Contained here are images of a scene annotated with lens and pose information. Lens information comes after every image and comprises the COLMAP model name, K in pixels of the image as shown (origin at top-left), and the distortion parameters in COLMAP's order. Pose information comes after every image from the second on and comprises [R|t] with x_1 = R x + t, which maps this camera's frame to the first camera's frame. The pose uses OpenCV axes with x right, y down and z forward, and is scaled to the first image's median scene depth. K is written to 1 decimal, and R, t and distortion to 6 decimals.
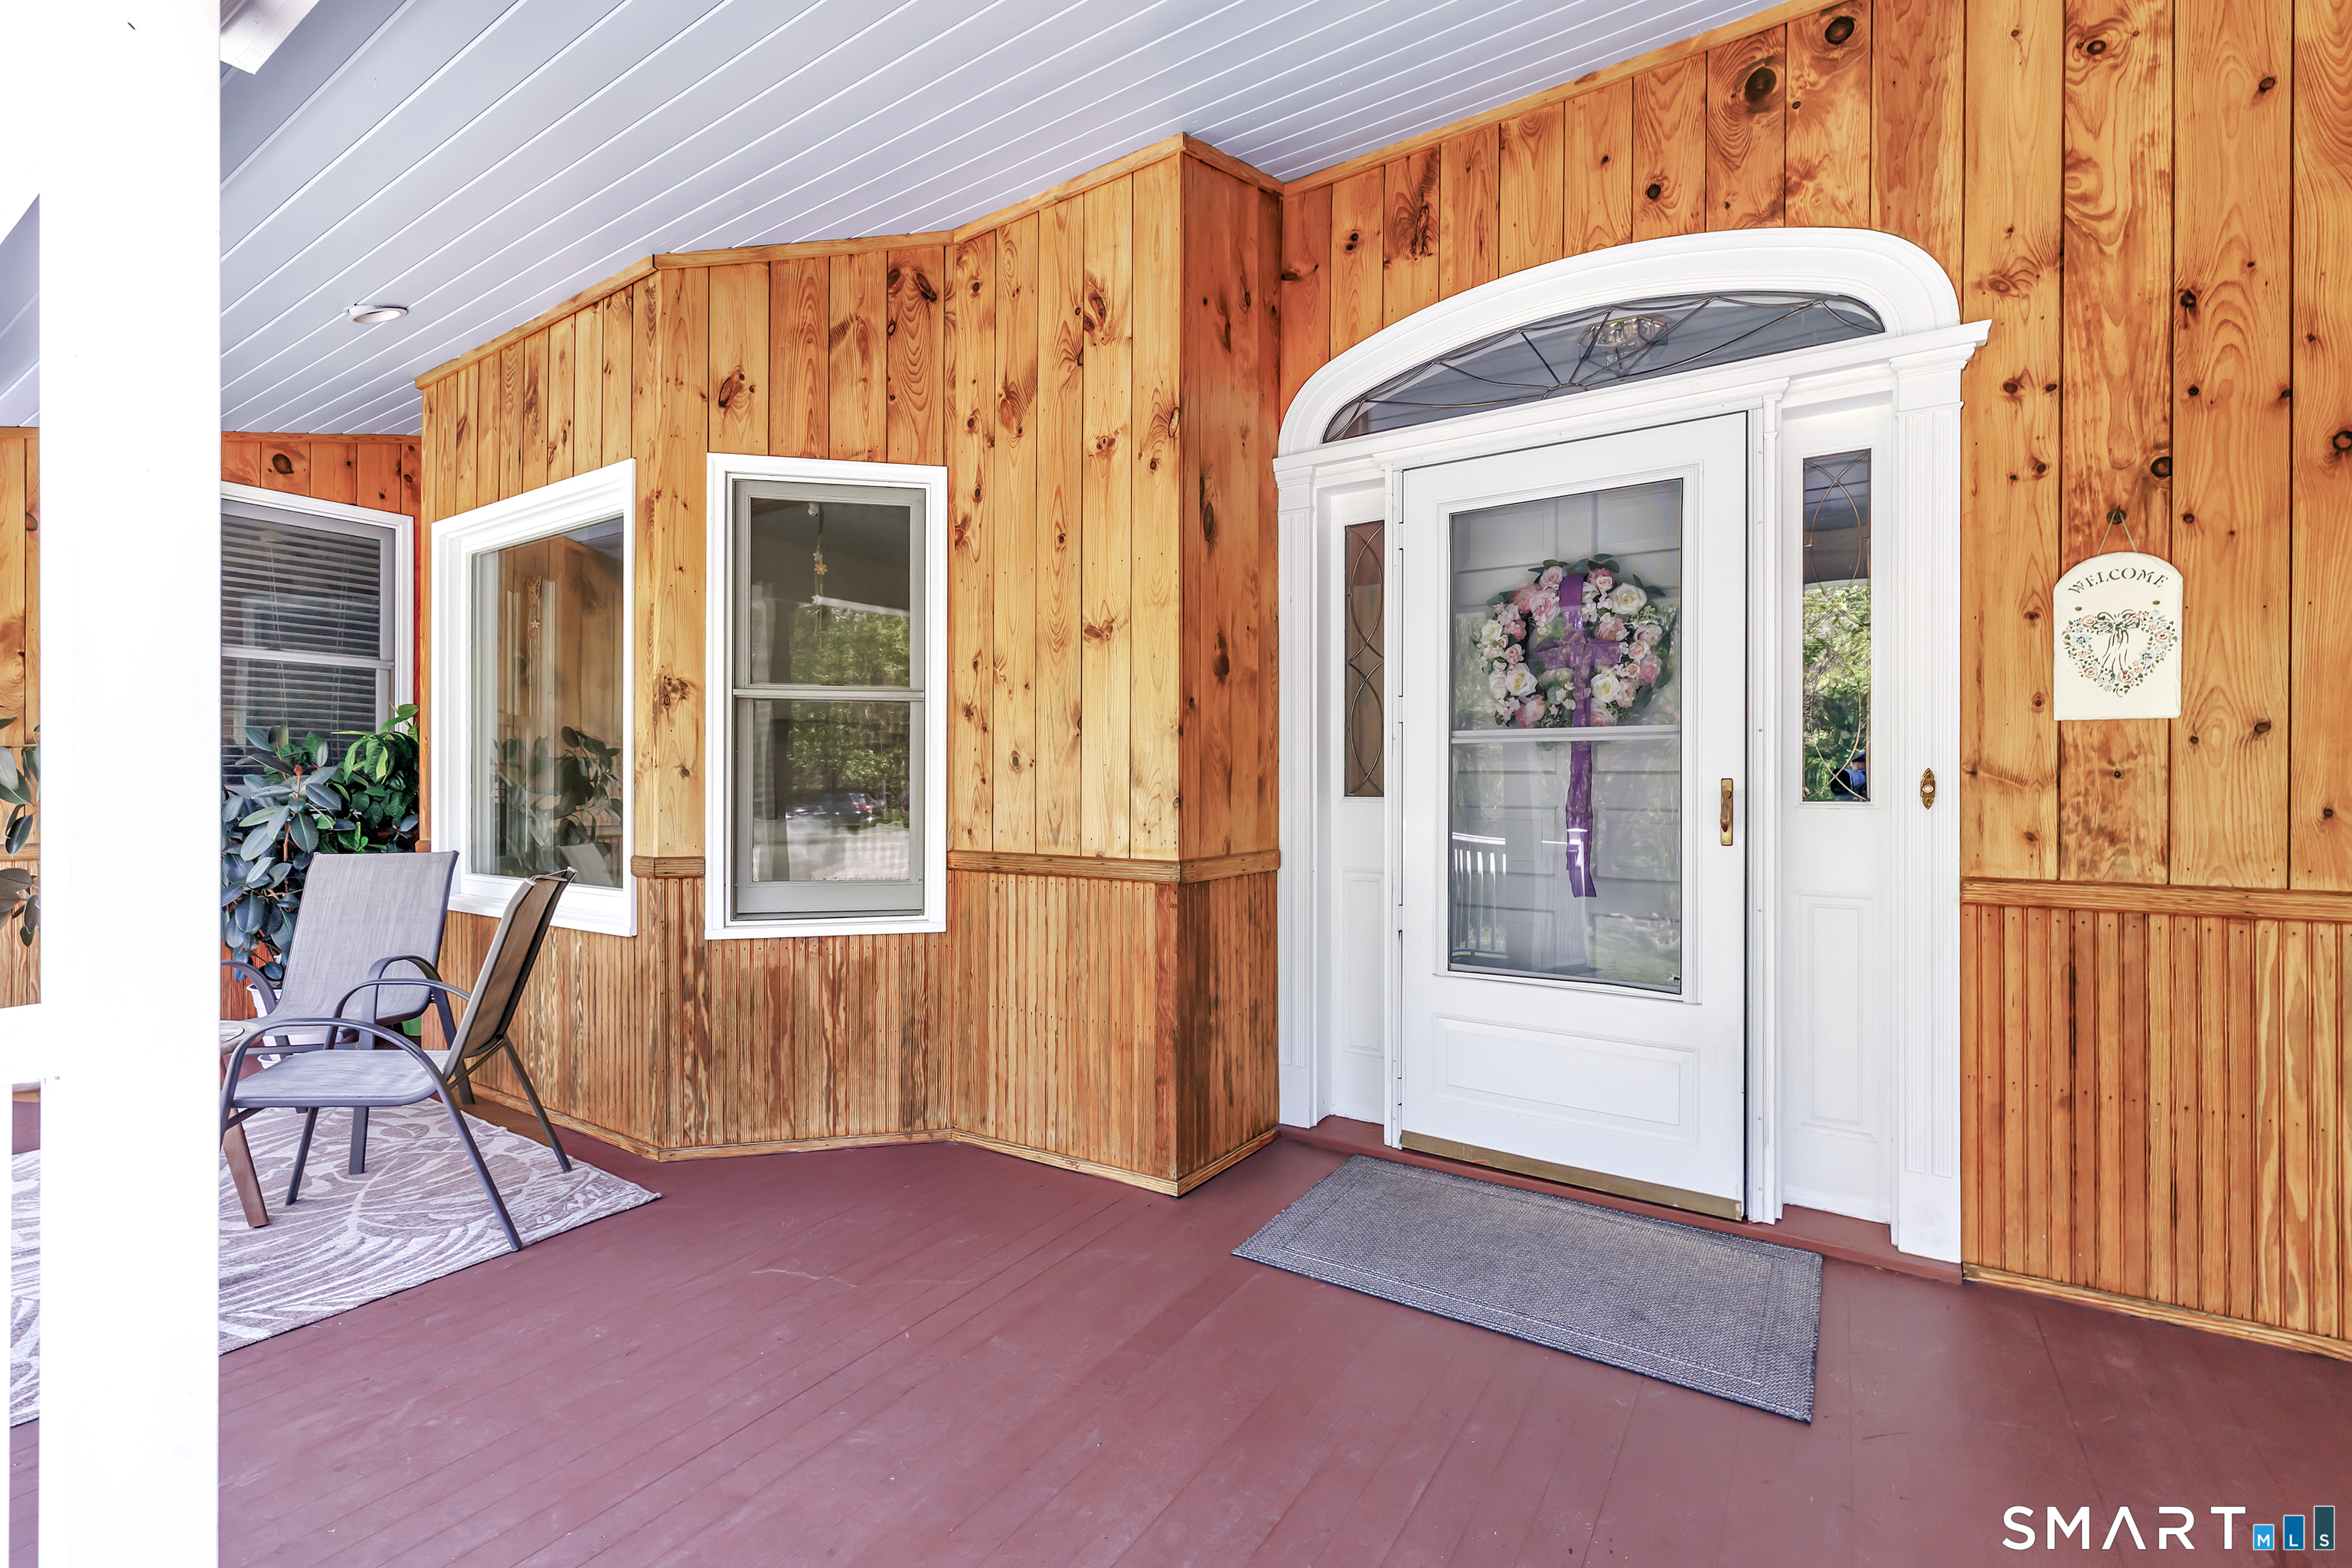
lens RADIAL K [[1027.0, 0, 1176.6], [0, 1027.0, 774.3], [0, 0, 1]] dist [0.000795, 0.000184]
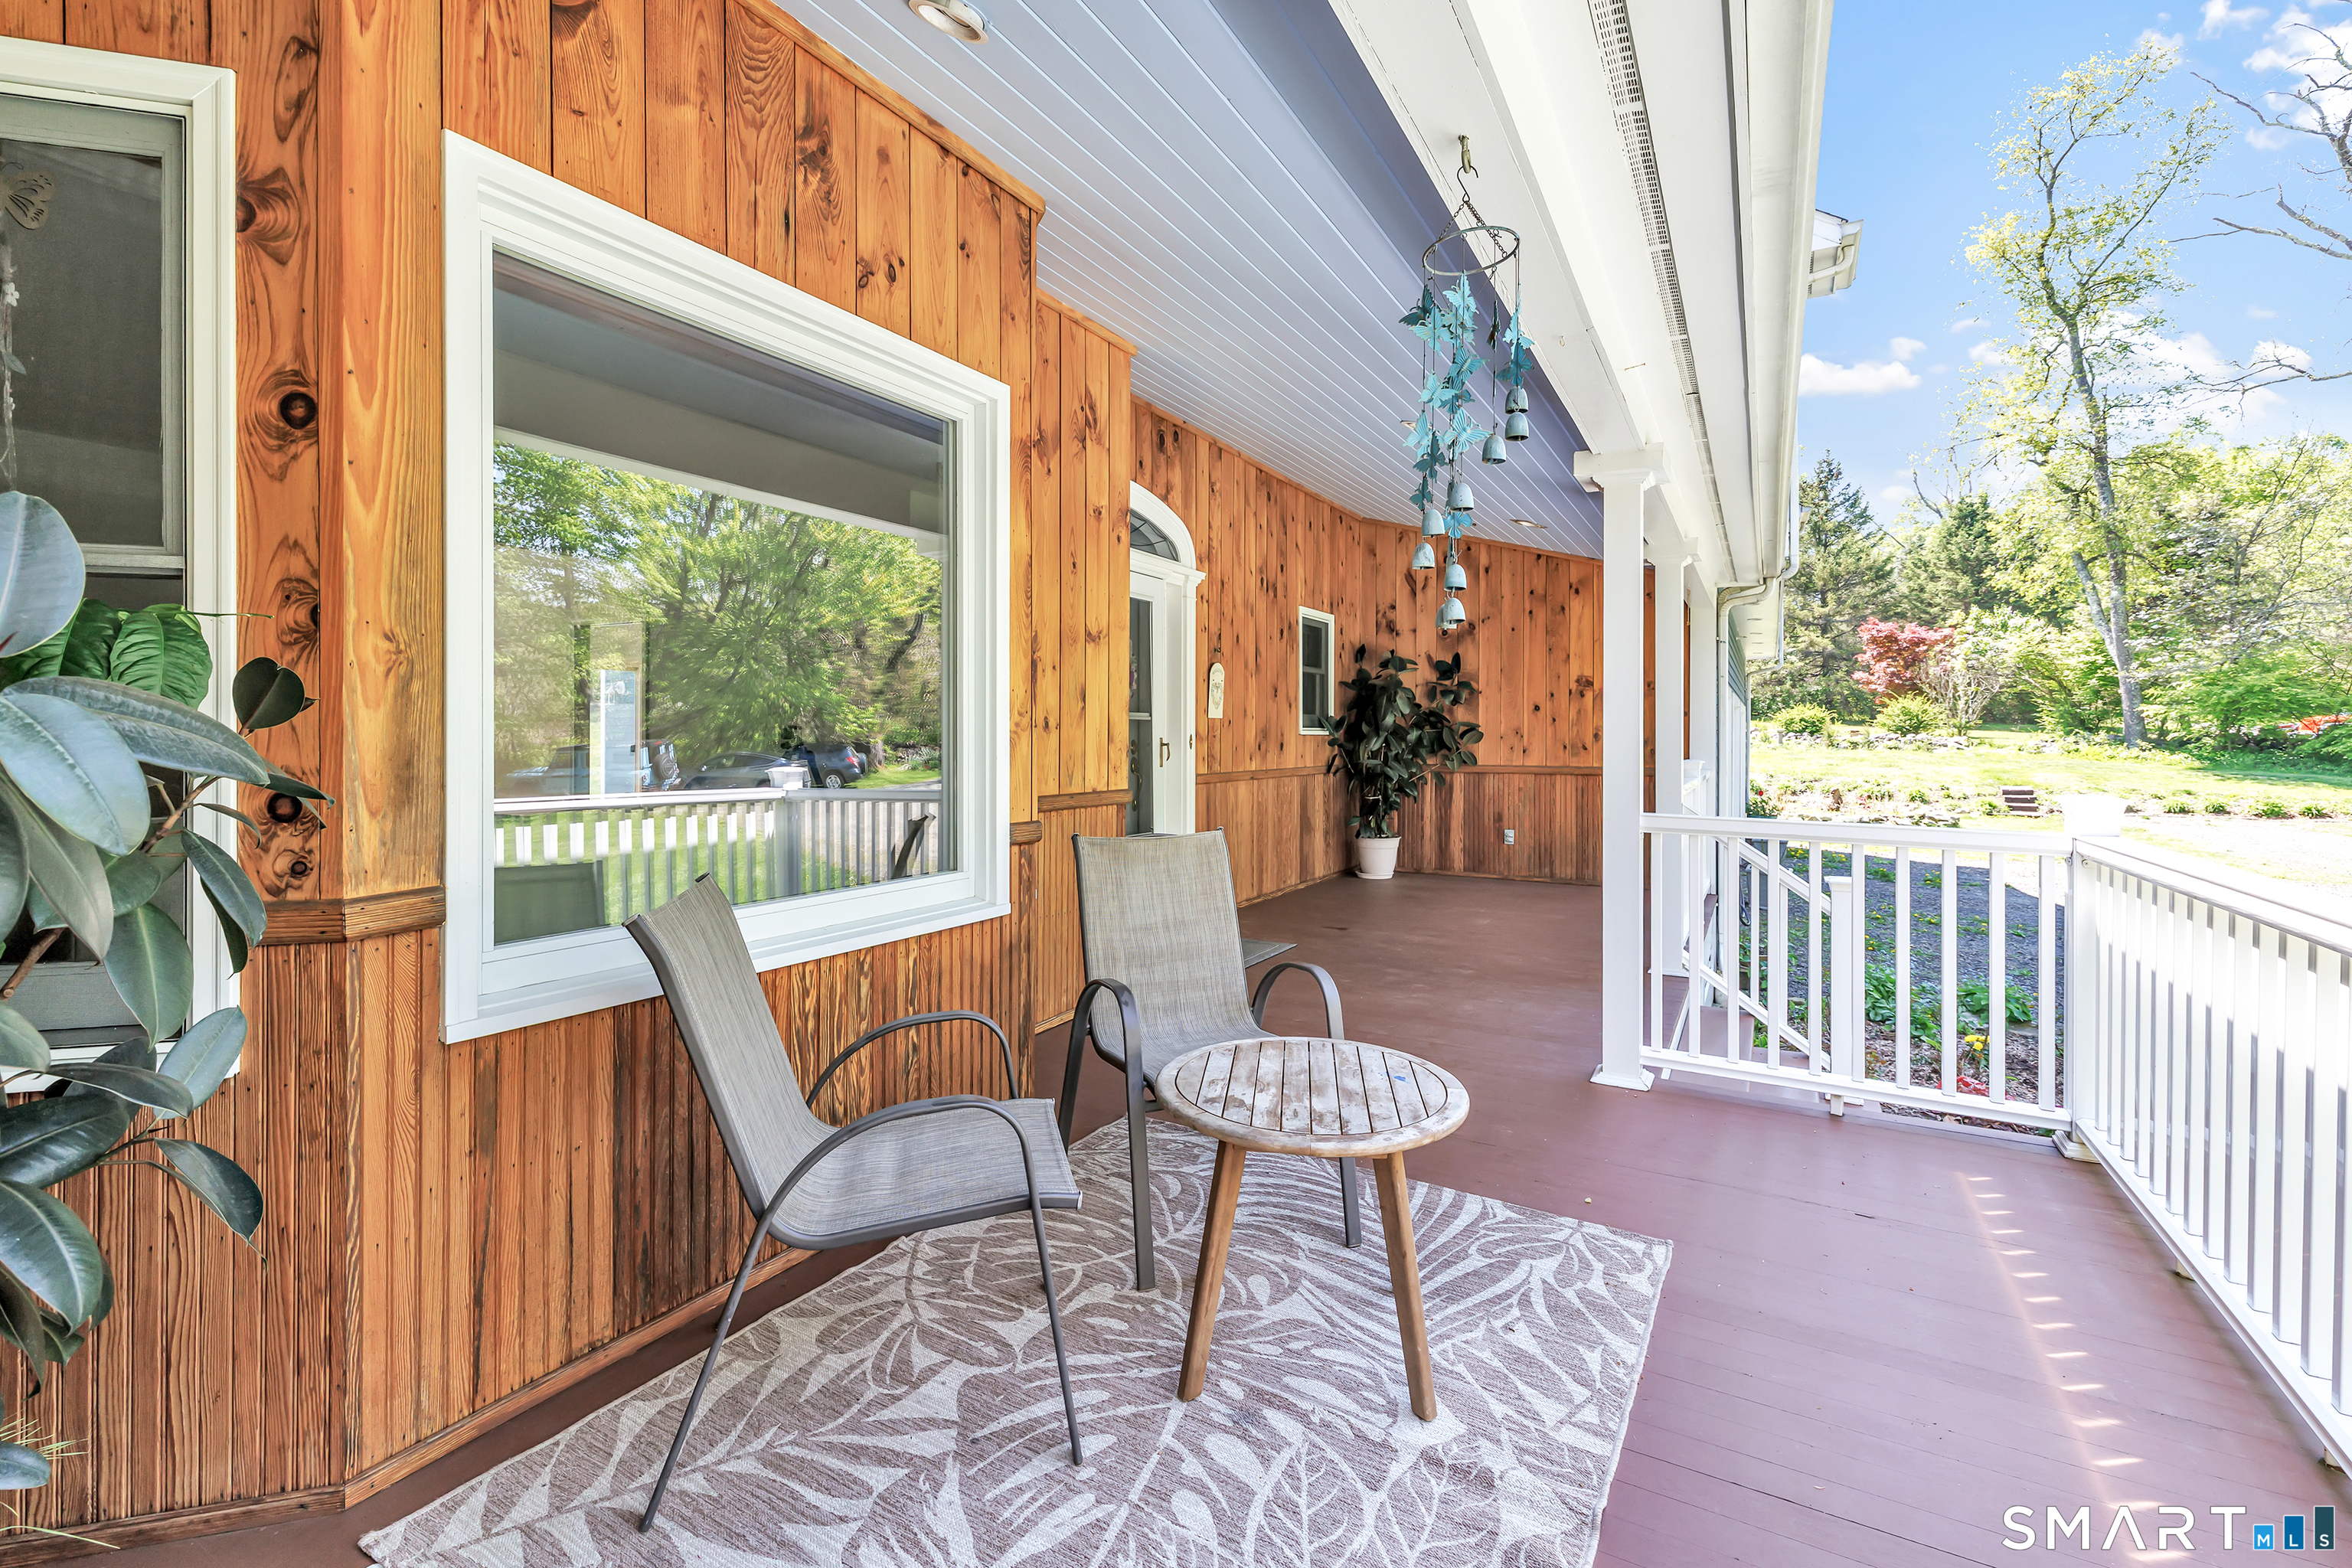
lens RADIAL K [[1027.0, 0, 1165.3], [0, 1027.0, 742.8], [0, 0, 1]] dist [0.000795, 0.000184]
pose [[-0.046146, -0.000733, 0.998934, -1.555444], [0.006589, 0.999978, 0.001038, 0.010533], [-0.998913, 0.006630, -0.046140, 0.976309]]
